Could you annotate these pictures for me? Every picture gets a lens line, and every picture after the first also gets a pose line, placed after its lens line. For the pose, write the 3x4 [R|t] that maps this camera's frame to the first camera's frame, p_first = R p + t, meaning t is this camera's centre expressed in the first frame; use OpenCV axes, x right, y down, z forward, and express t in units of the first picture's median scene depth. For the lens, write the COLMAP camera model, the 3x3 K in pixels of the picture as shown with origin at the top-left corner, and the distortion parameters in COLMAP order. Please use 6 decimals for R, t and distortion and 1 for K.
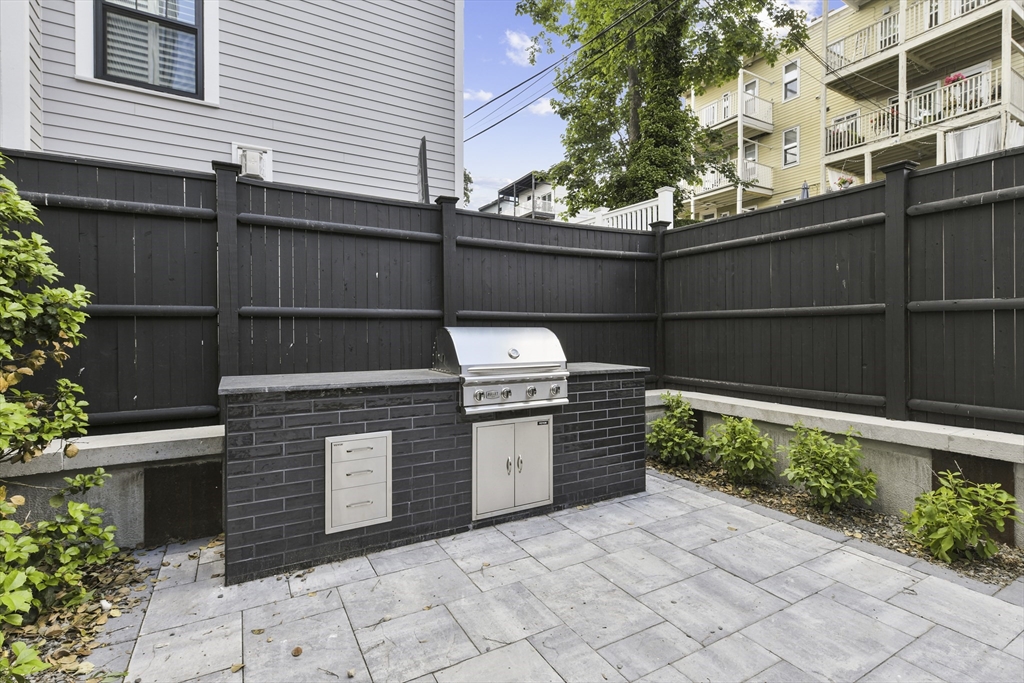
lens RADIAL K [[476.9, 0, 513.7], [0, 476.9, 335.4], [0, 0, 1]] dist [-0.001745, 0.000626]
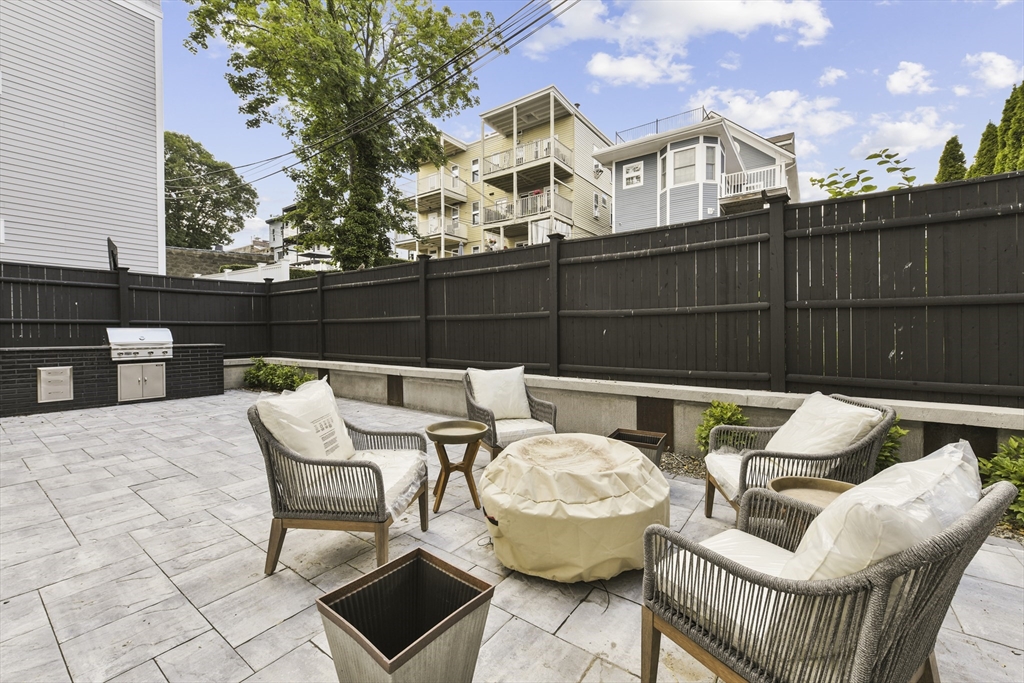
lens RADIAL K [[406.5, 0, 514.2], [0, 406.5, 339.7], [0, 0, 1]] dist [0.000121, -0.000332]
pose [[0.907360, -0.008889, 0.420260, 0.204805], [0.004221, 0.999919, 0.012036, 0.006374], [-0.420333, -0.009147, 0.907324, -0.417864]]
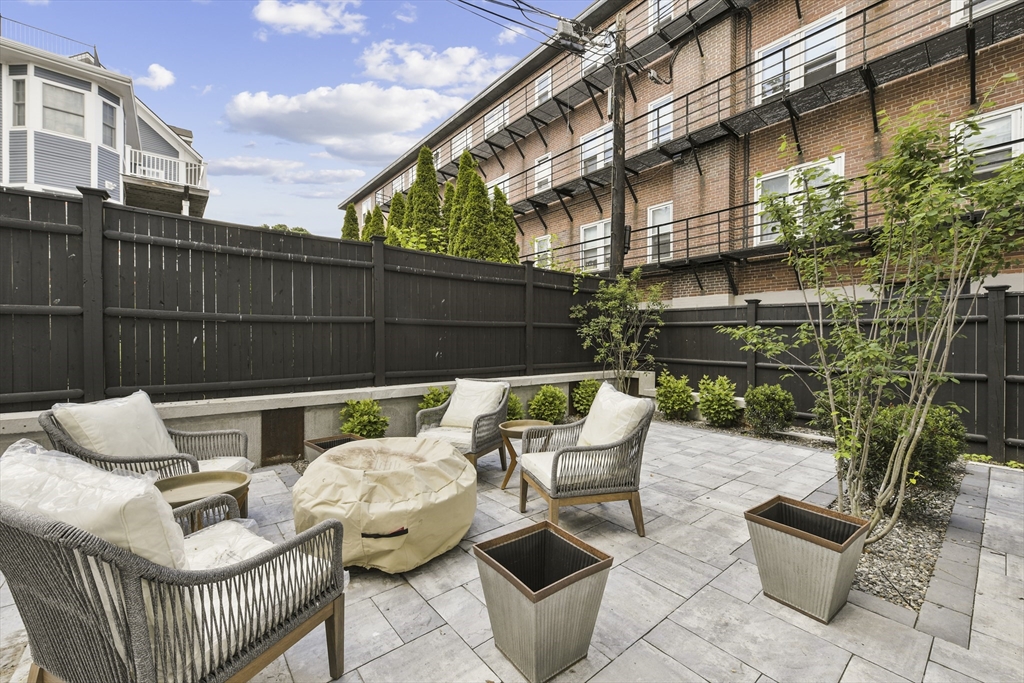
lens RADIAL K [[406.5, 0, 514.5], [0, 406.5, 342.5], [0, 0, 1]] dist [0.000121, -0.000332]
pose [[-0.179911, -0.006517, 0.983661, -0.573474], [0.002381, 0.999972, 0.007060, -0.006424], [-0.983680, 0.003613, -0.179891, 0.570505]]
